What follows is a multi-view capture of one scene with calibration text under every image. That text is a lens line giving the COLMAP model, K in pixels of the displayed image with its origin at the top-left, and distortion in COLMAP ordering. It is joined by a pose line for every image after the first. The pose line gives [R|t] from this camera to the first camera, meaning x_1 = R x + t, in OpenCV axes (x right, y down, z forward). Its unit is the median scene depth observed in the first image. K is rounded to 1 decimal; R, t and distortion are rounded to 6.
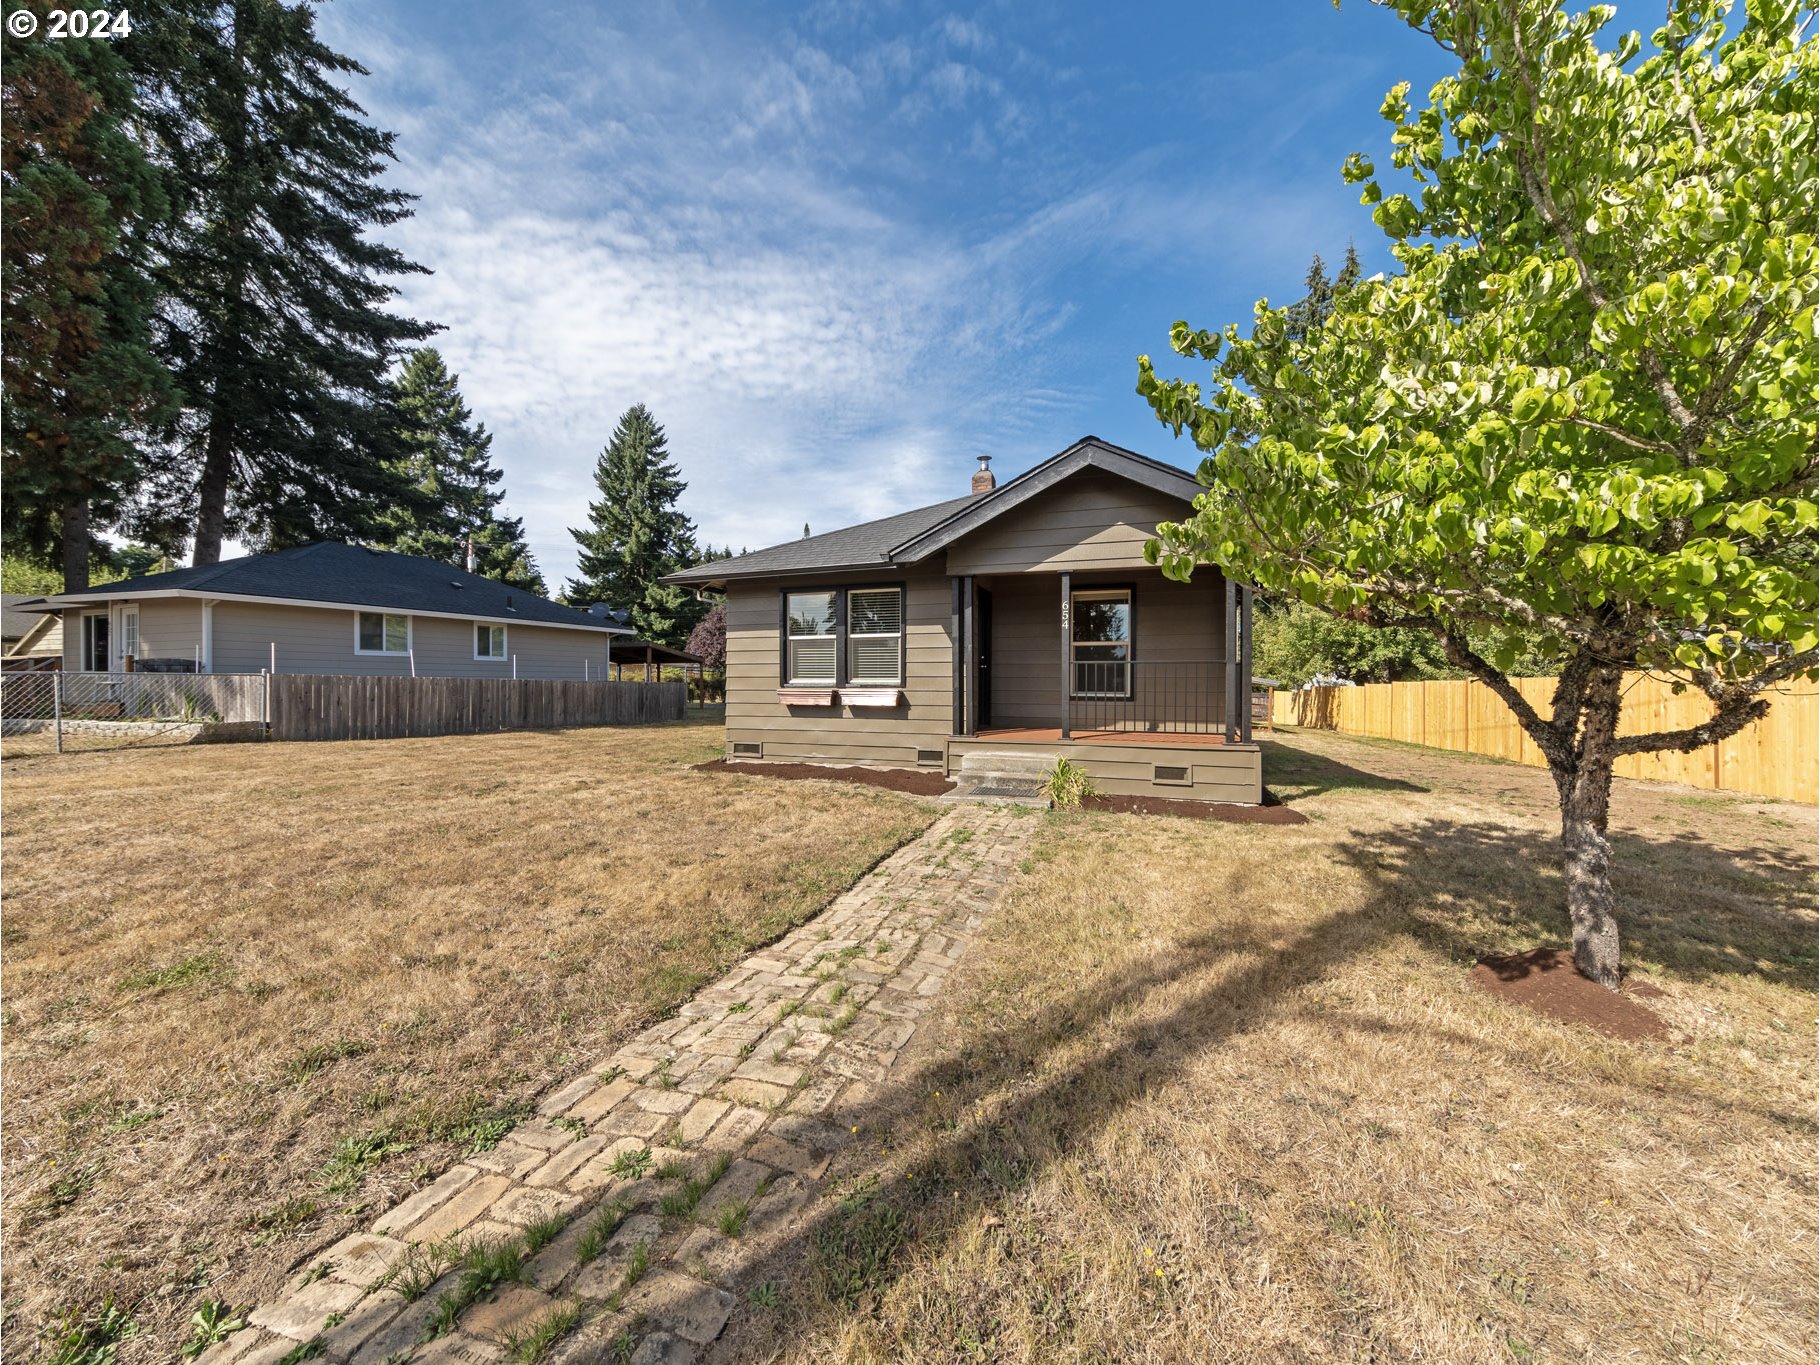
lens RADIAL K [[672.8, 0, 919.2], [0, 672.8, 701.2], [0, 0, 1]] dist [0.001798, -0.000549]
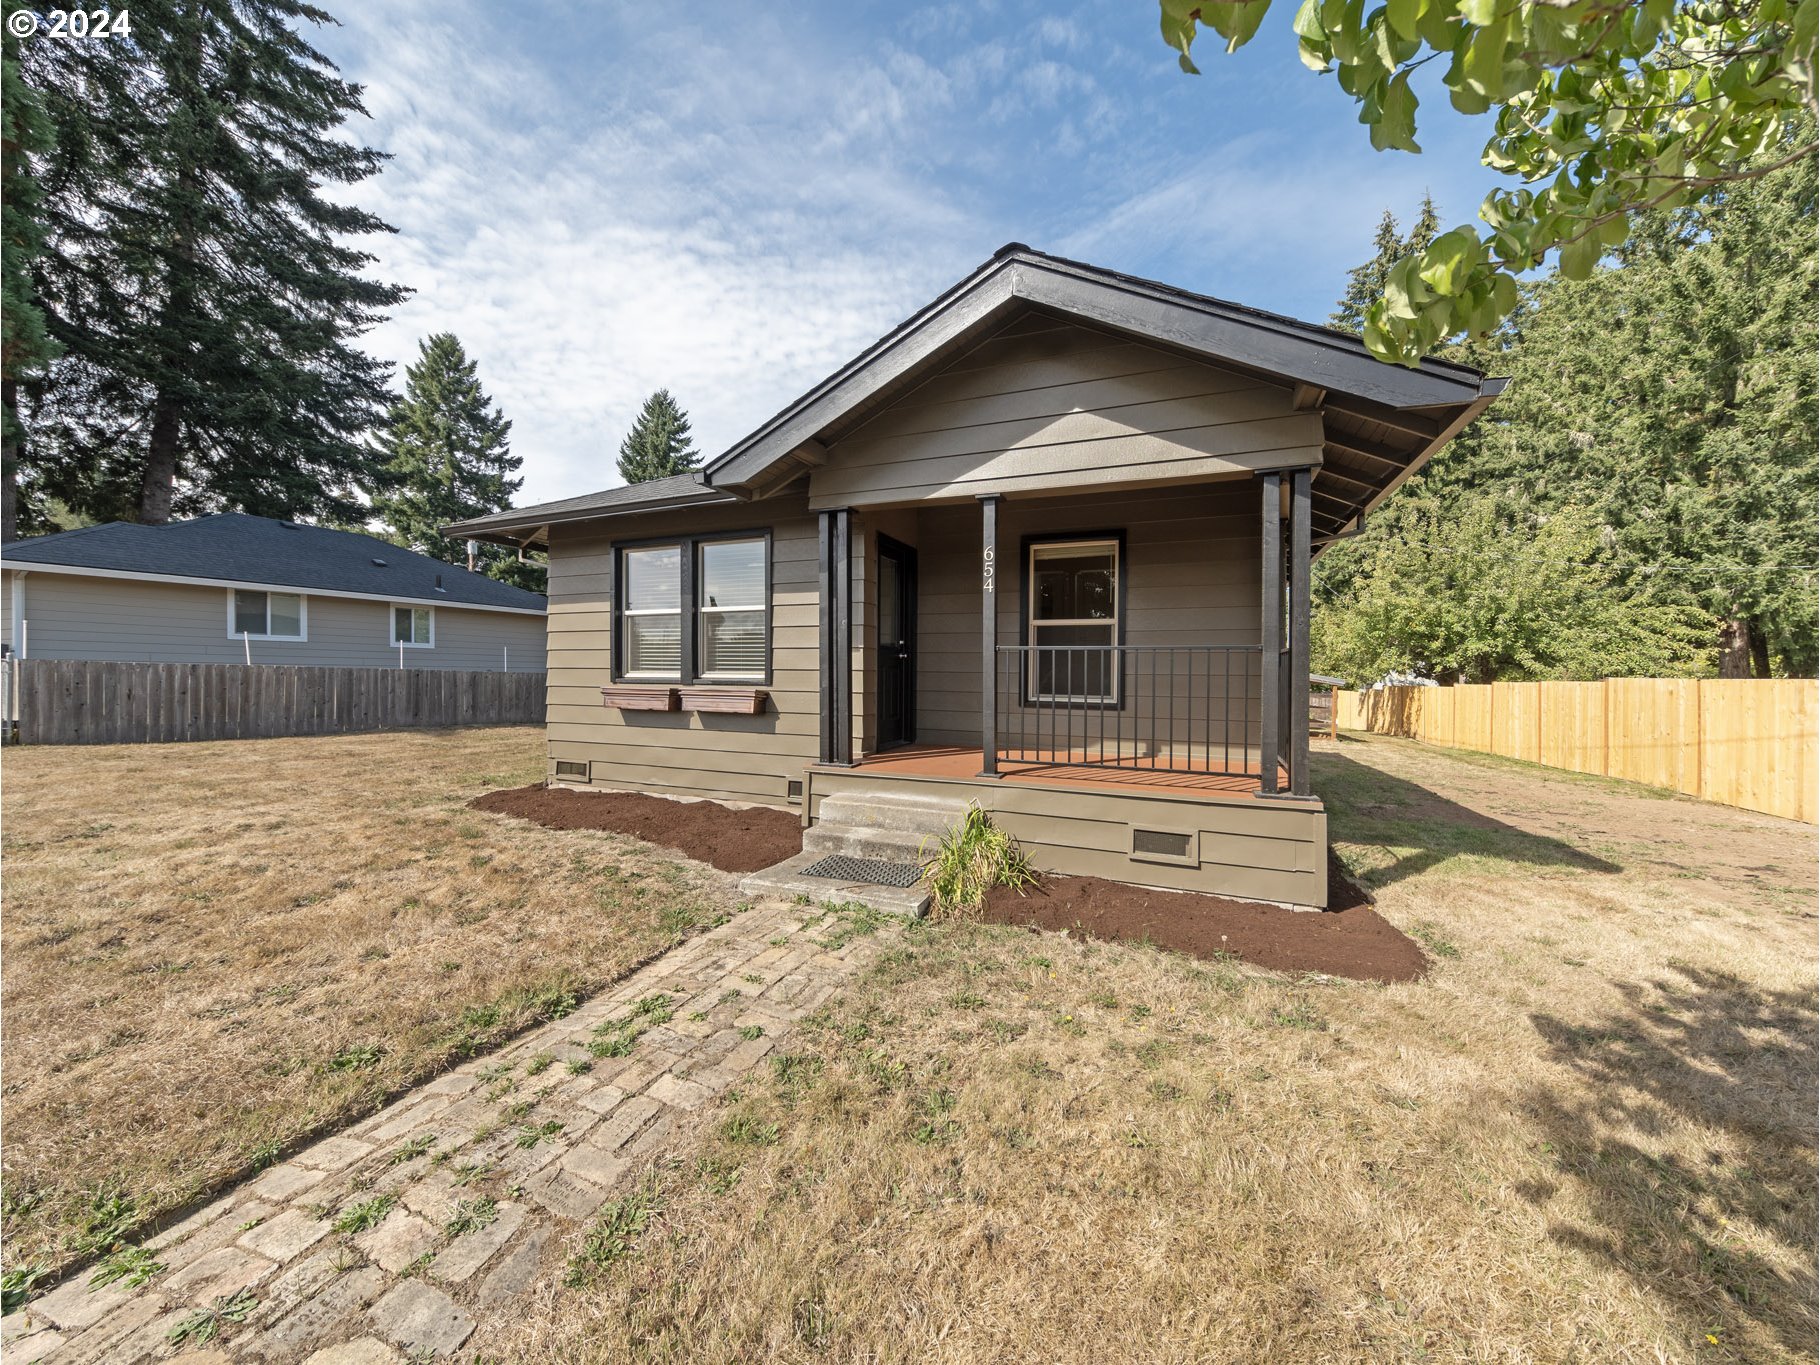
lens RADIAL K [[672.8, 0, 917.8], [0, 672.8, 685.2], [0, 0, 1]] dist [0.001798, -0.000549]
pose [[0.997485, 0.010506, -0.070091, 0.103701], [-0.011510, 0.999837, -0.013945, -0.007992], [0.069933, 0.014716, 0.997443, 0.208872]]
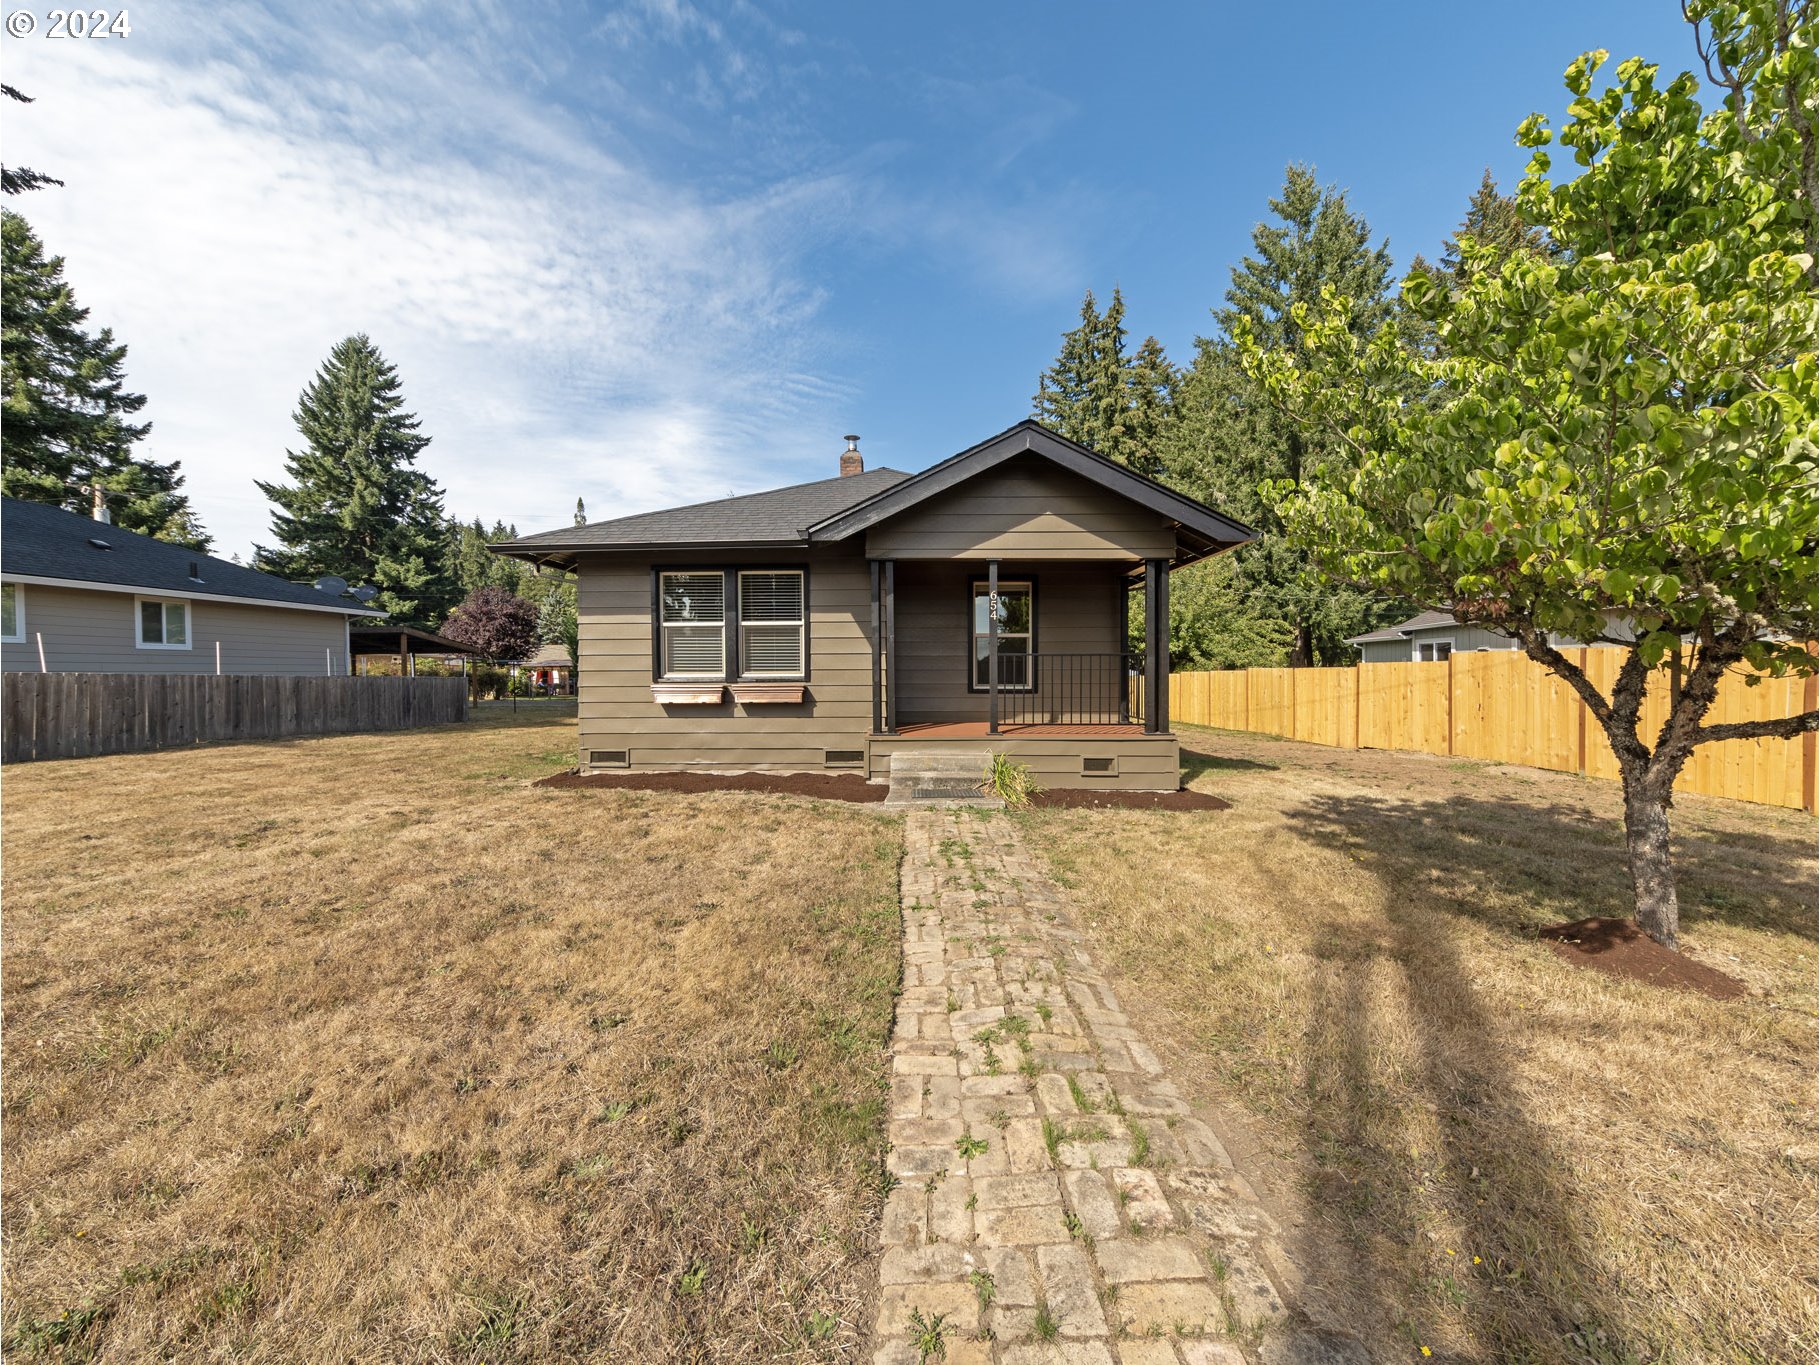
lens RADIAL K [[672.8, 0, 921.5], [0, 672.8, 696.9], [0, 0, 1]] dist [0.001798, -0.000549]
pose [[0.952568, -0.016664, 0.303870, -0.091476], [0.014580, 0.999852, 0.009126, -0.003866], [-0.303978, -0.004262, 0.952670, 0.060681]]
